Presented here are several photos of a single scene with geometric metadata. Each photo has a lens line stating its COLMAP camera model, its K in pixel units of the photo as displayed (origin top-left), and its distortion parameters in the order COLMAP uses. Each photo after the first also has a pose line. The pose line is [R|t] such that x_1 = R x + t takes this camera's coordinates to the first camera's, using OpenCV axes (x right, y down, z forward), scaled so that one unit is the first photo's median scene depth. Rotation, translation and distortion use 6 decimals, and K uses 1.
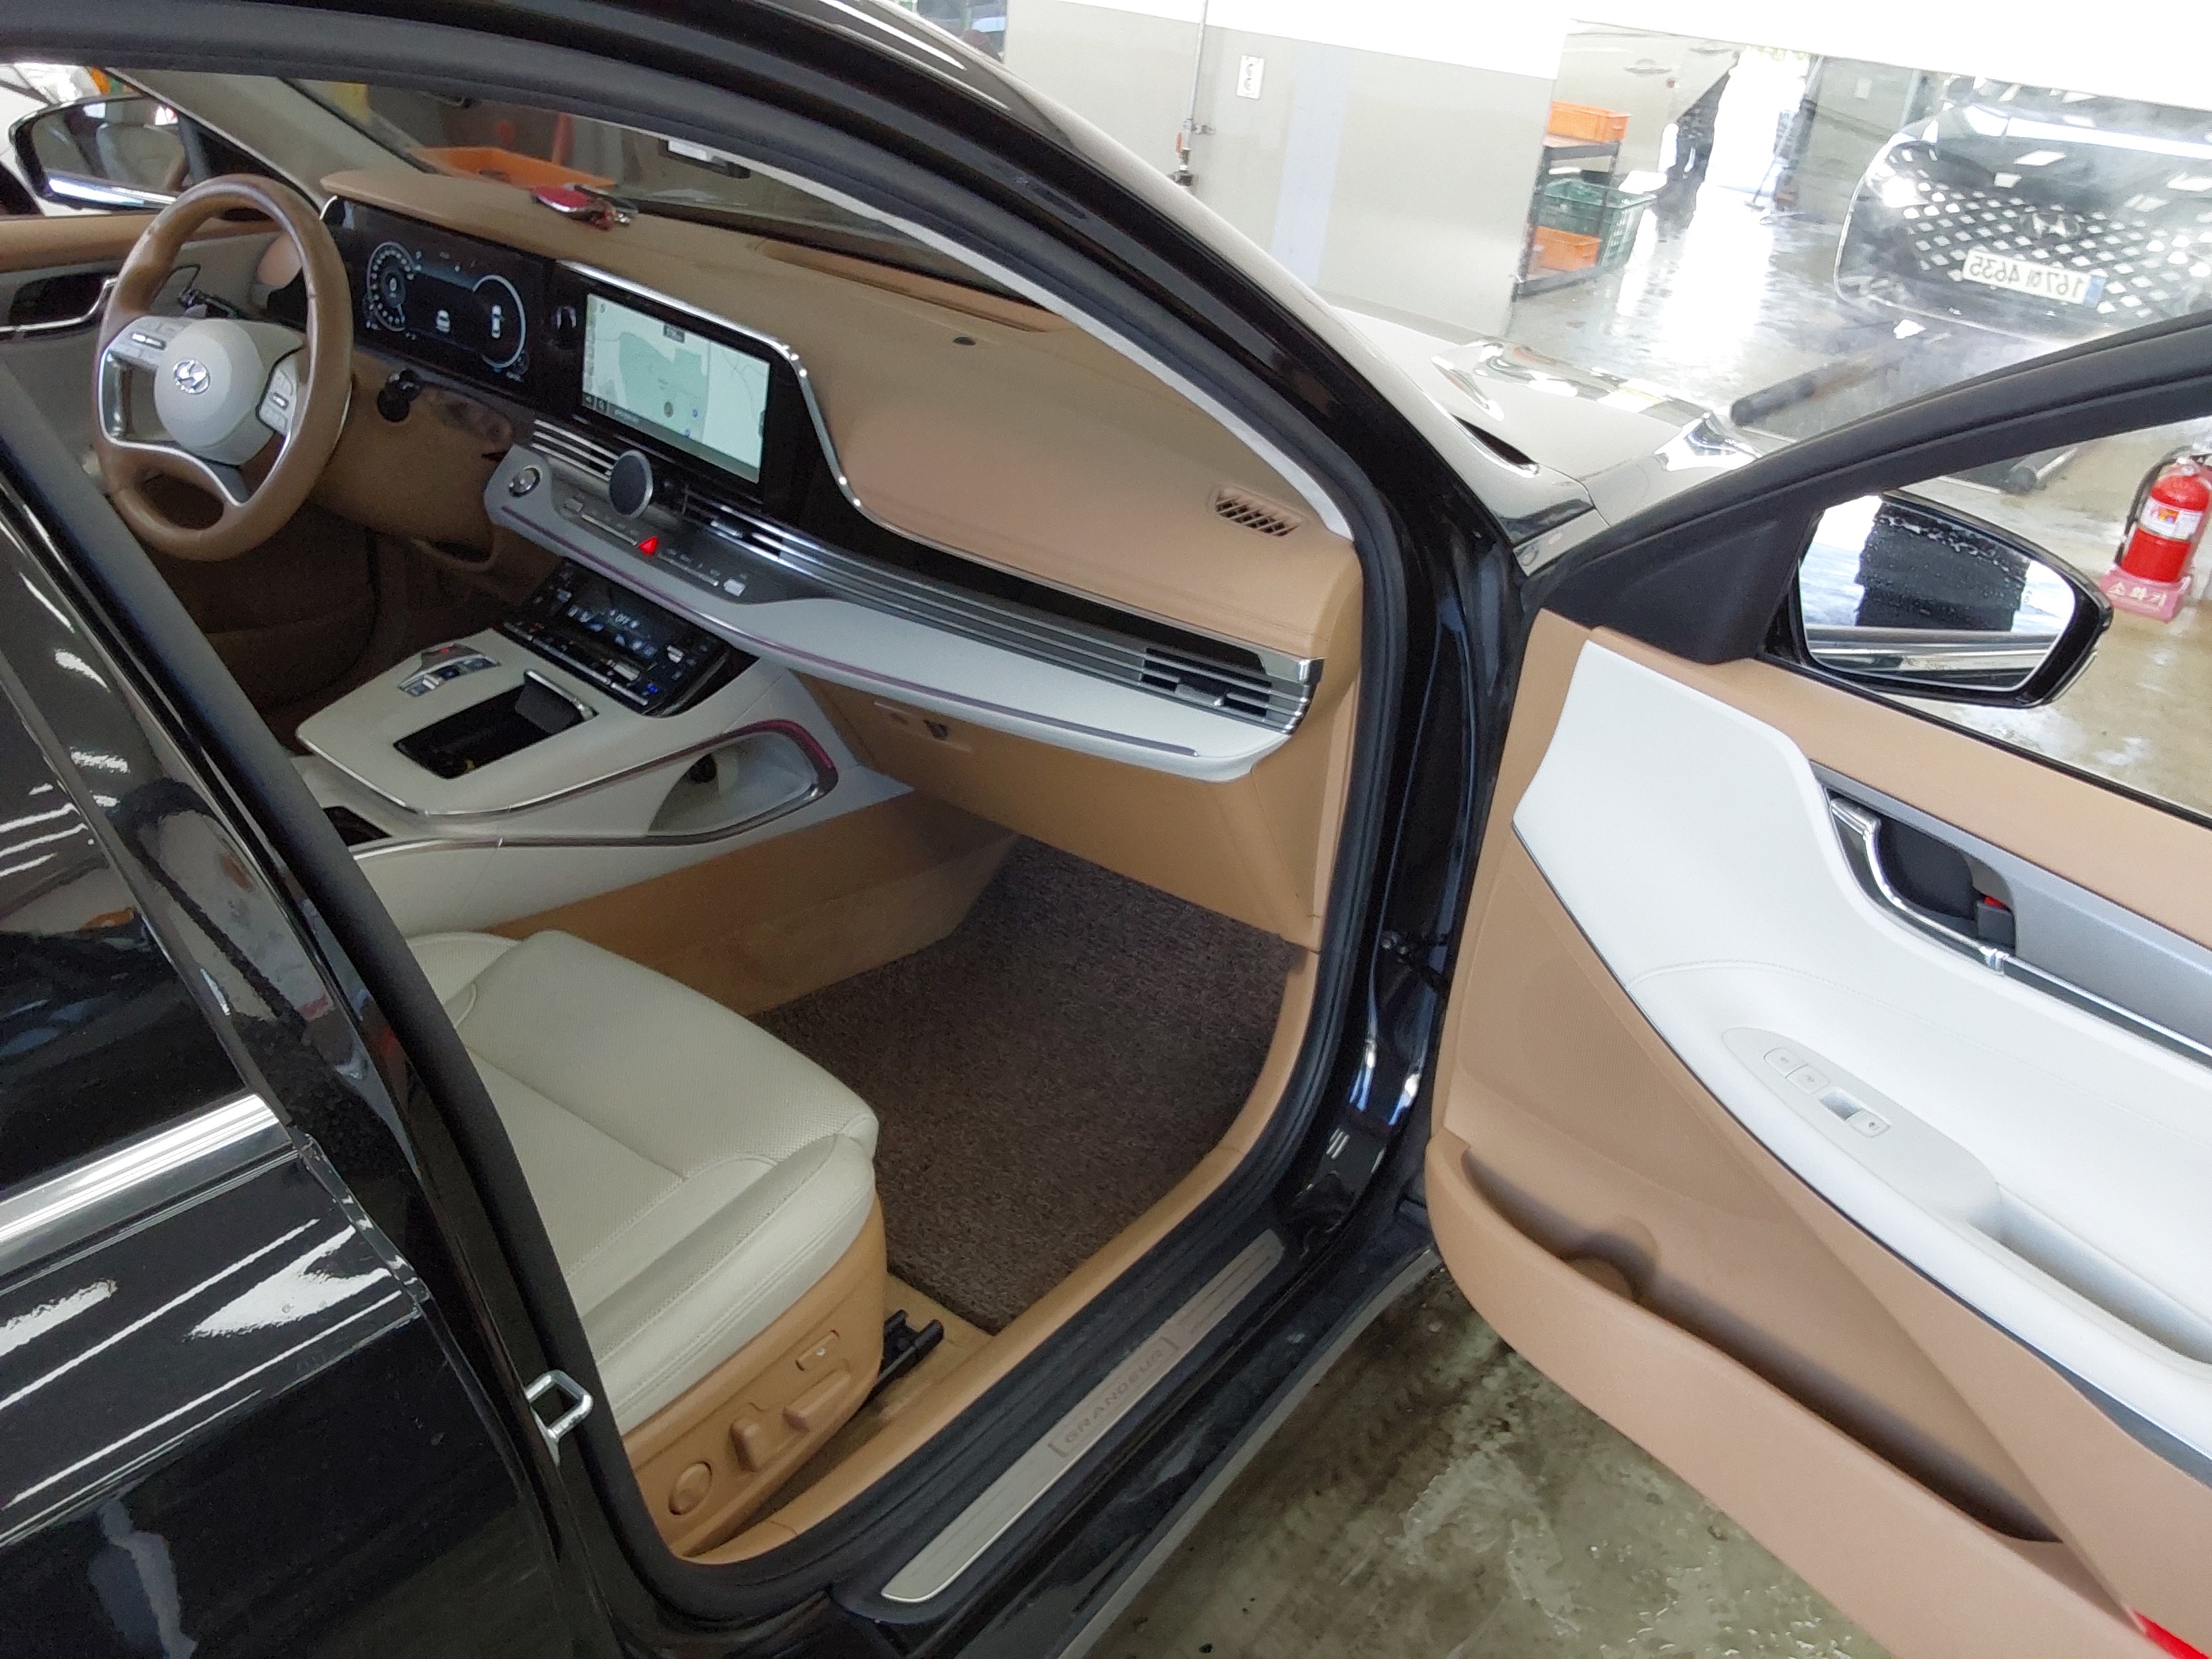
lens RADIAL K [[1757.6, 0, 1118.7], [0, 1757.6, 850.8], [0, 0, 1]] dist [0.116514, -0.148747]
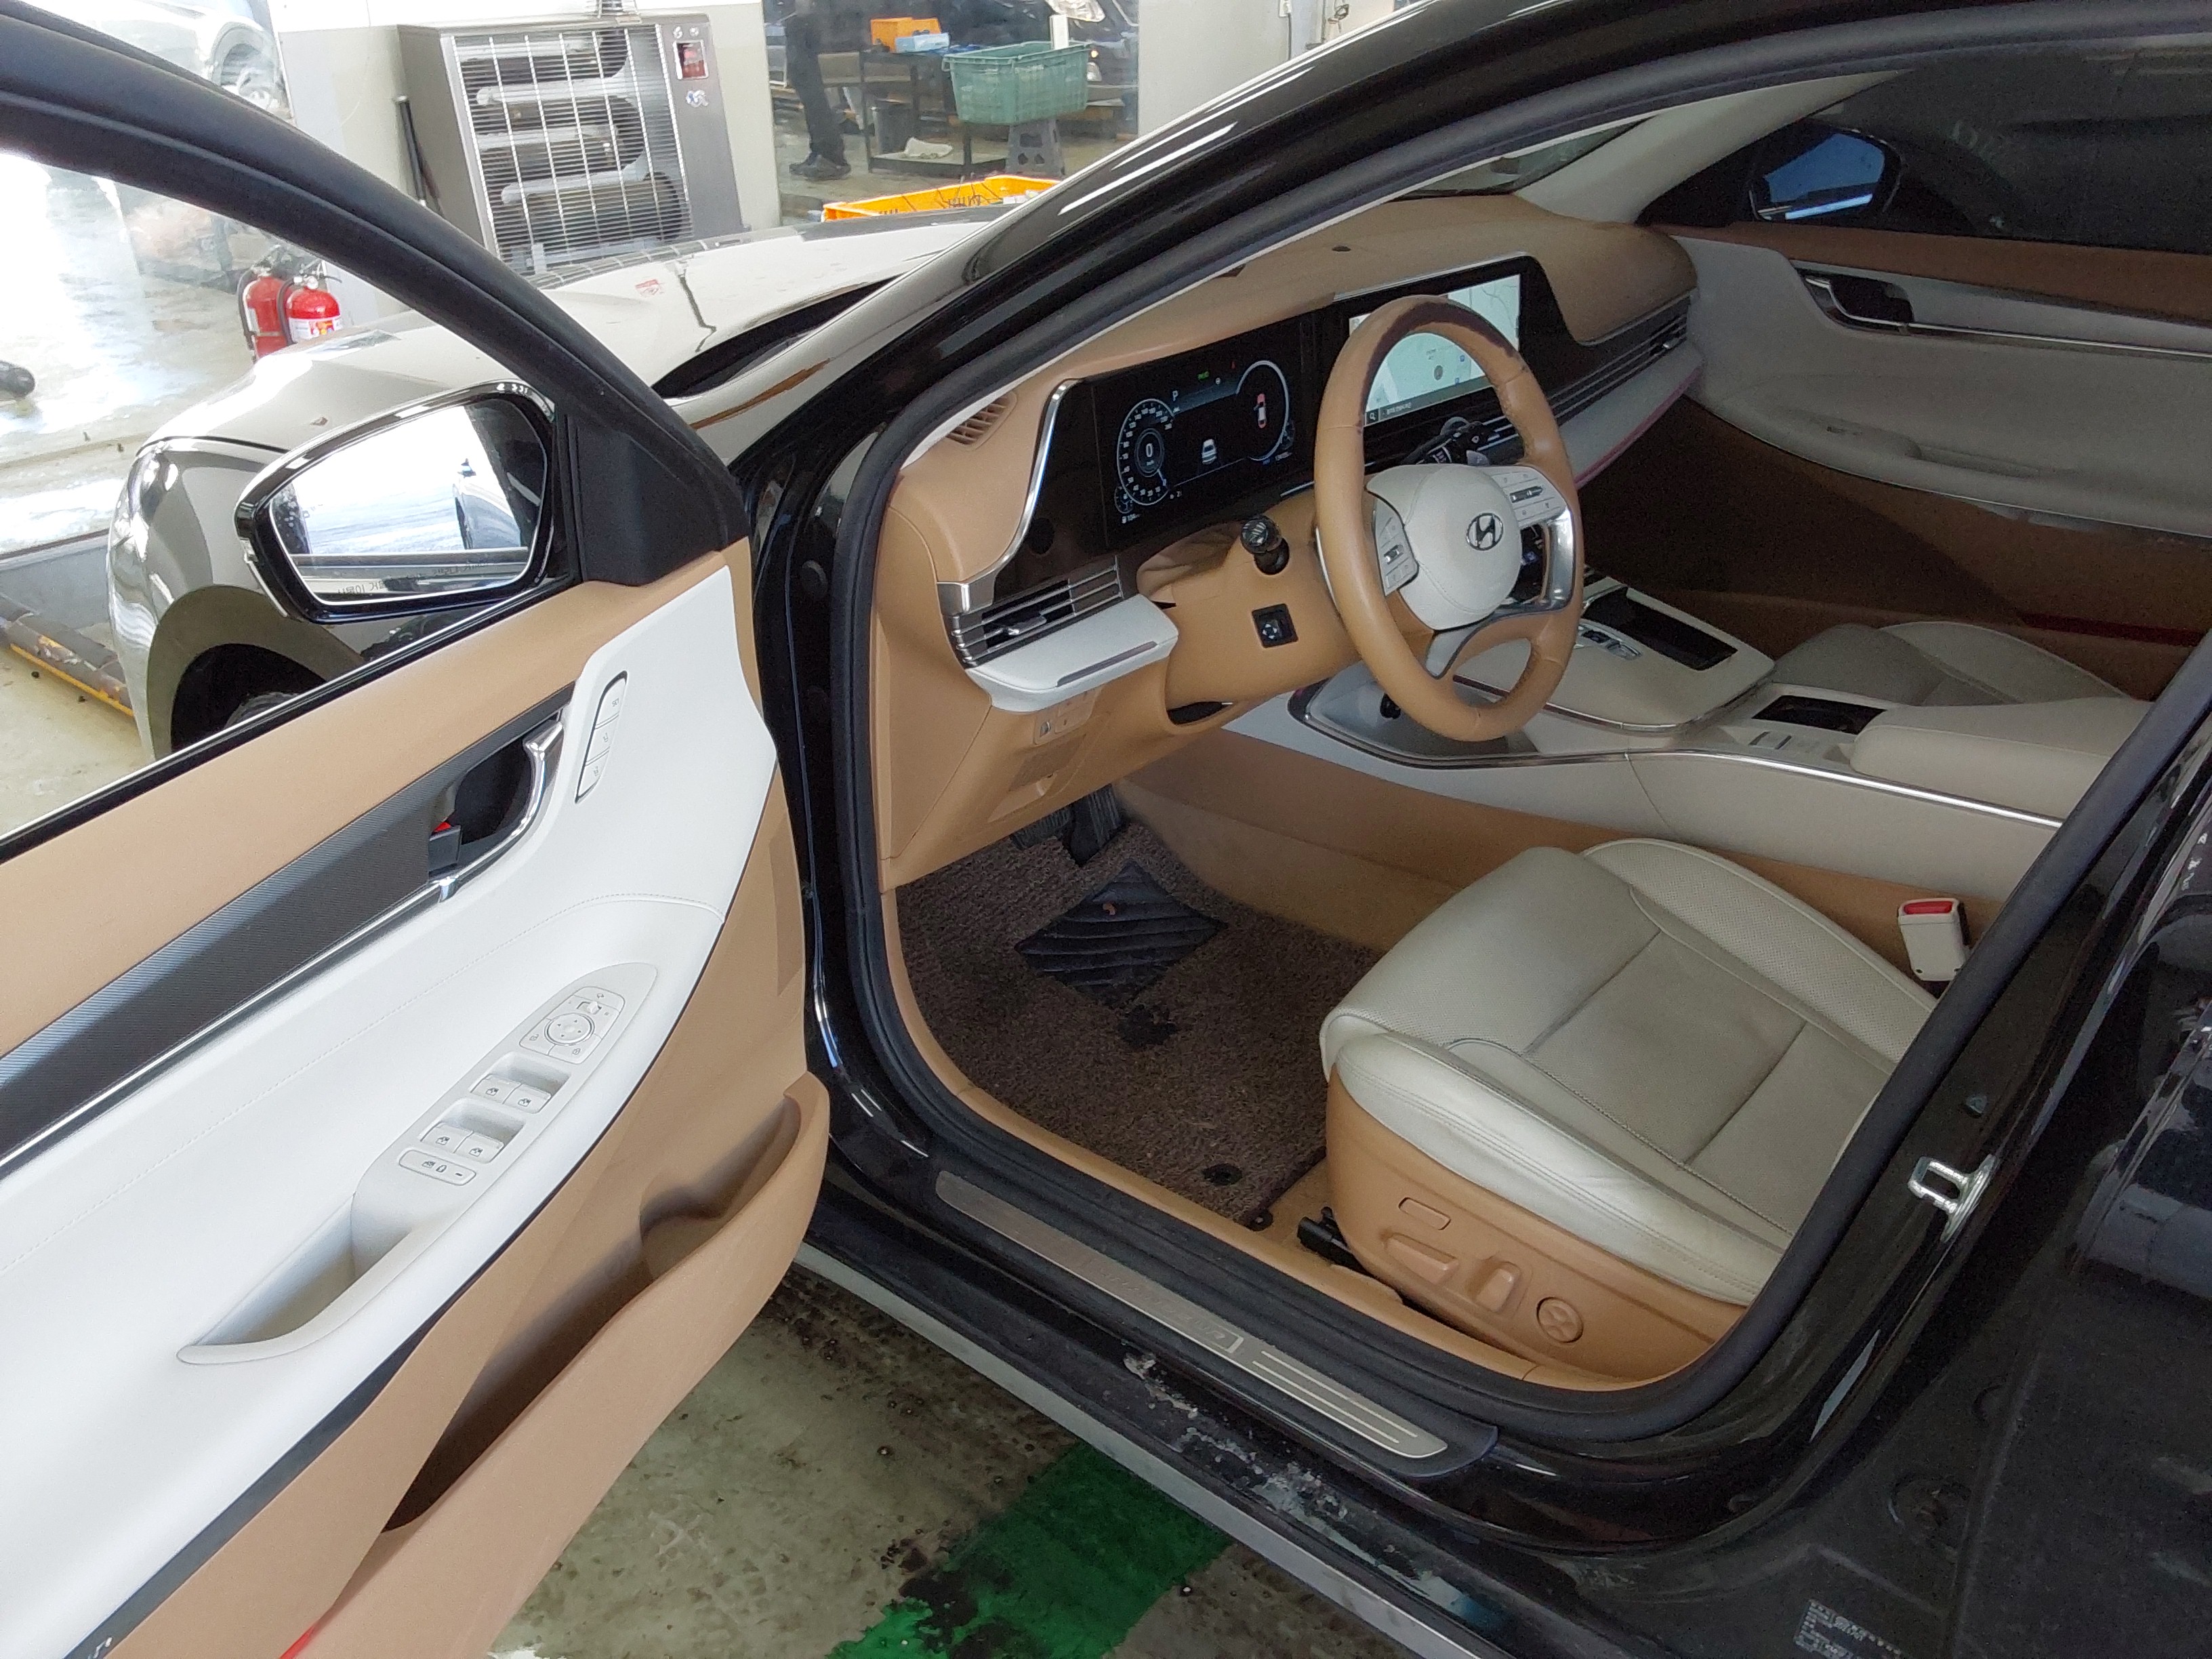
lens RADIAL K [[1757.6, 0, 1108.3], [0, 1757.6, 847.6], [0, 0, 1]] dist [0.116514, -0.148747]
pose [[0.044187, -0.565682, 0.823439, -1.165679], [0.482155, 0.733970, 0.478346, -0.575247], [-0.874971, 0.375888, 0.305179, 0.840122]]
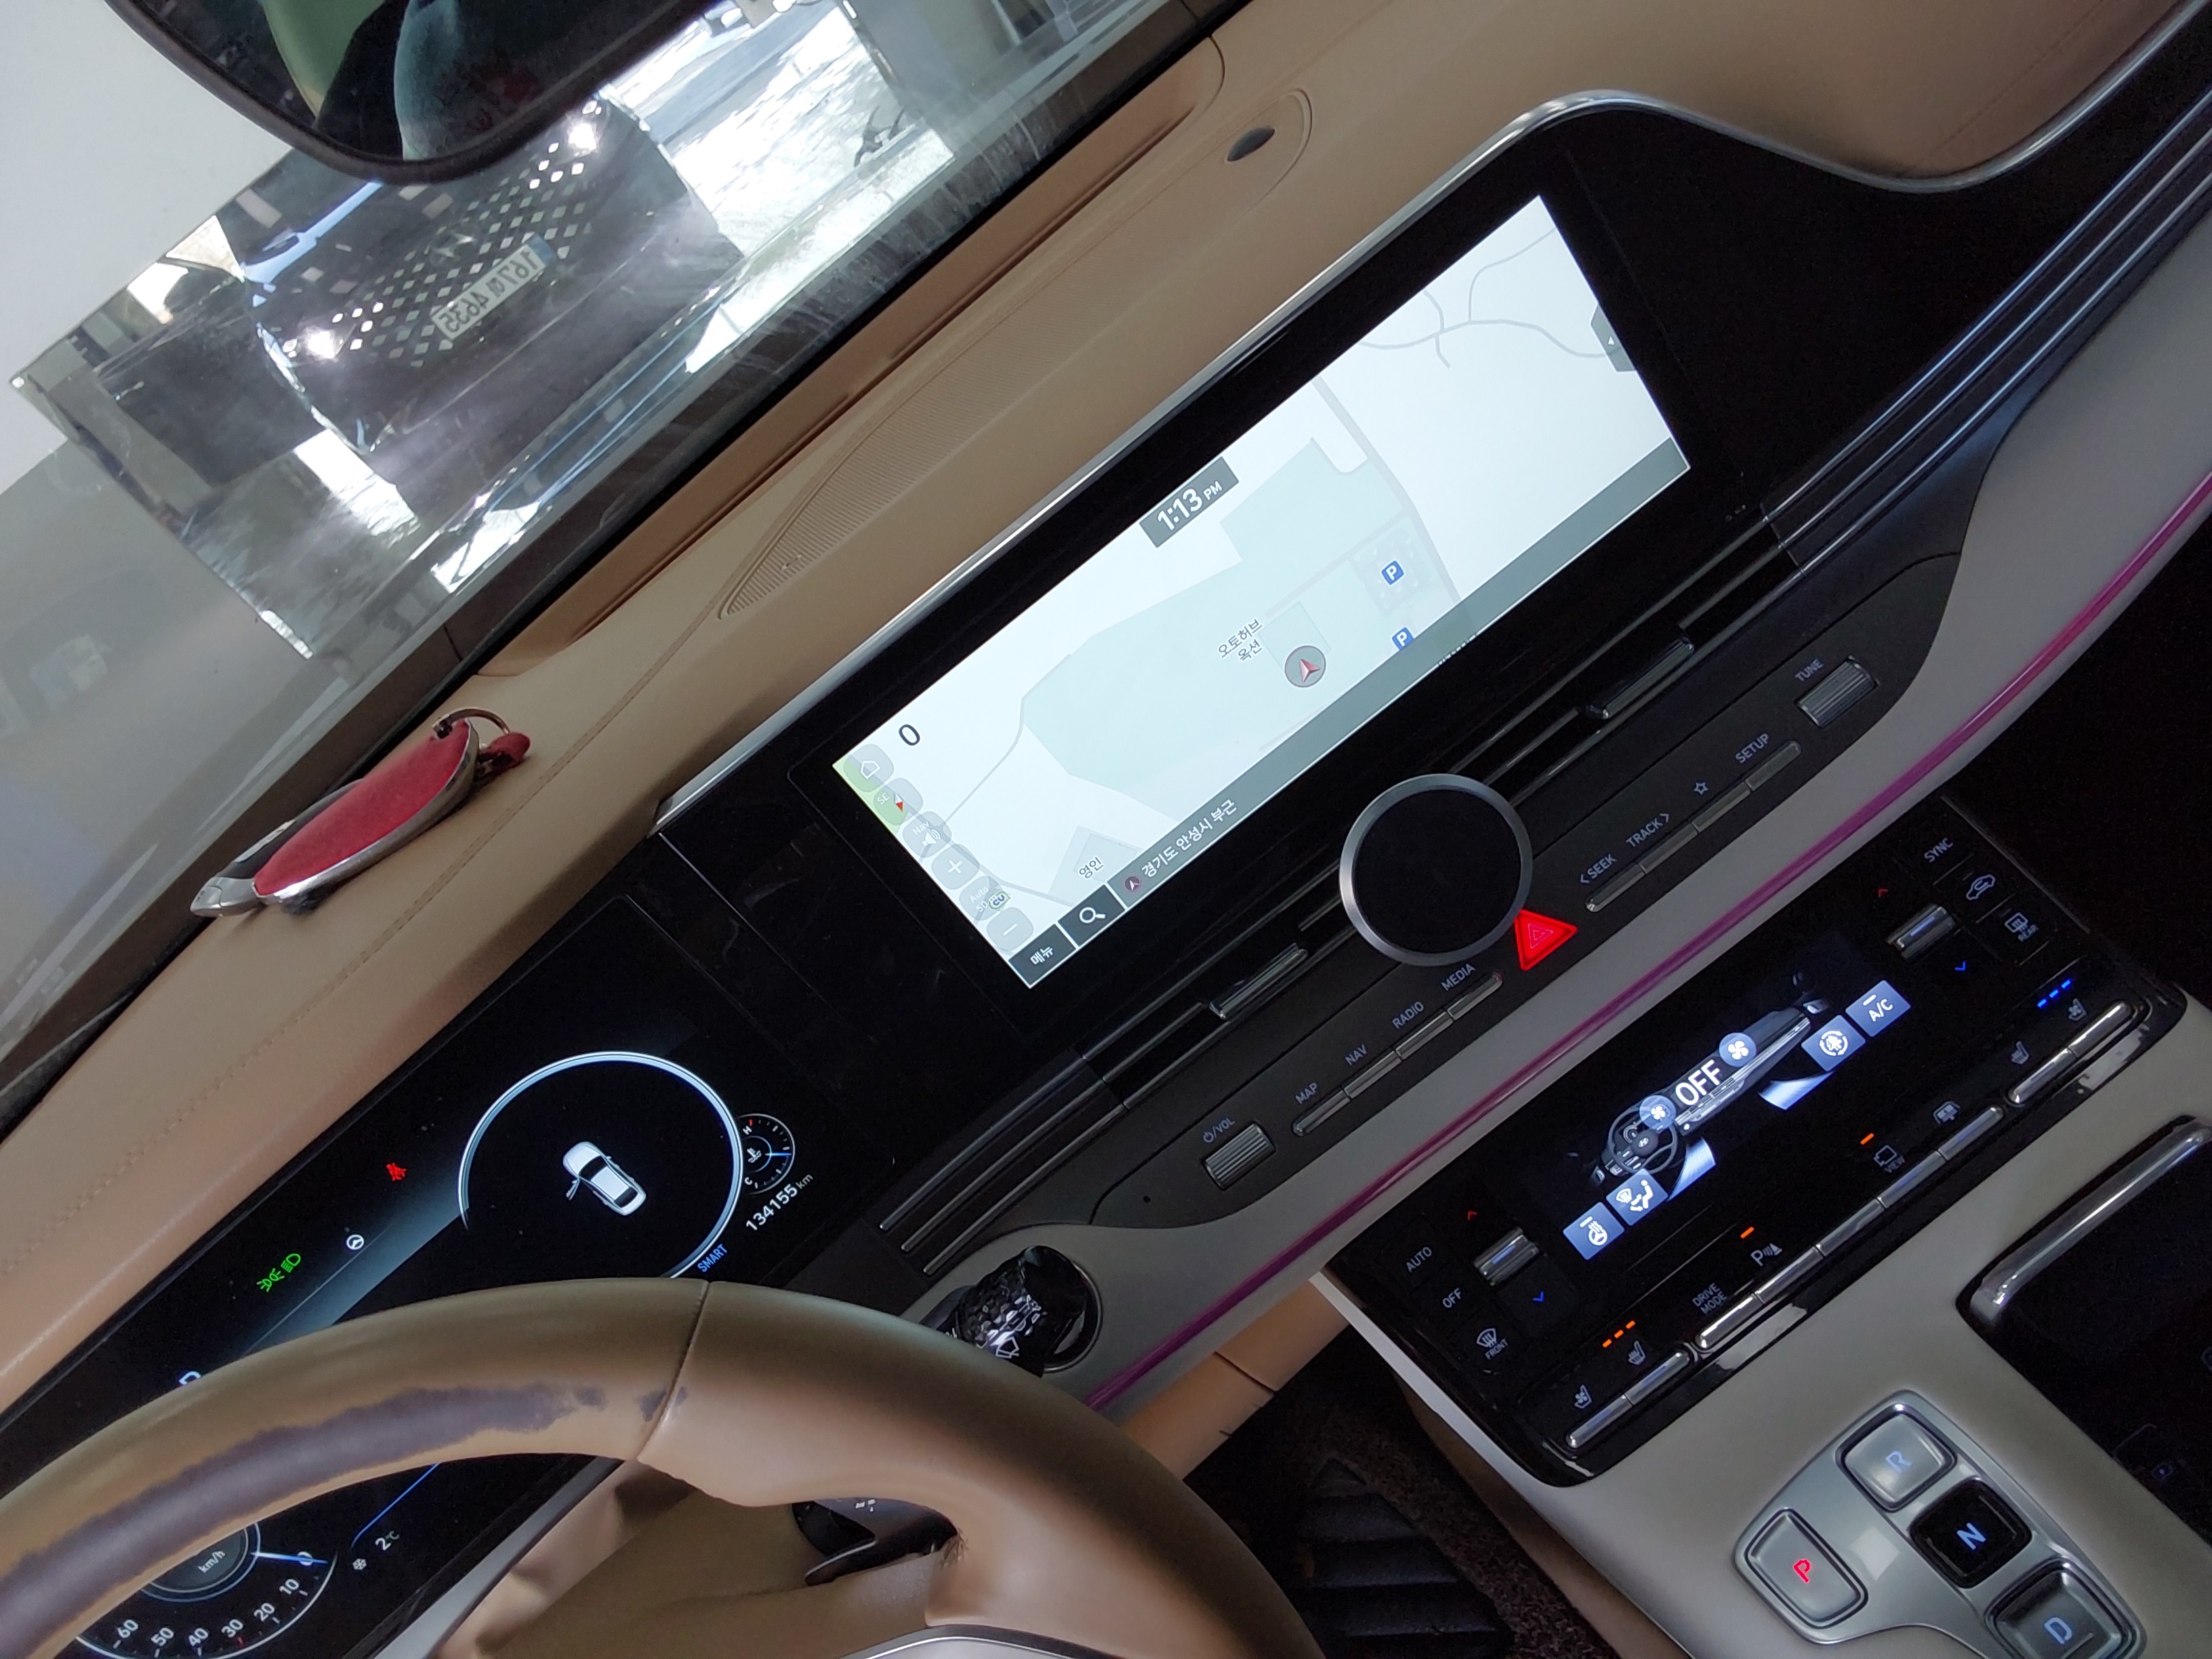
lens RADIAL K [[1757.6, 0, 1104.4], [0, 1757.6, 841.4], [0, 0, 1]] dist [0.116514, -0.148747]
pose [[0.315301, -0.804061, 0.504056, -0.413285], [0.867885, 0.459170, 0.189575, -0.293349], [-0.383877, 0.377689, 0.842608, 0.646411]]
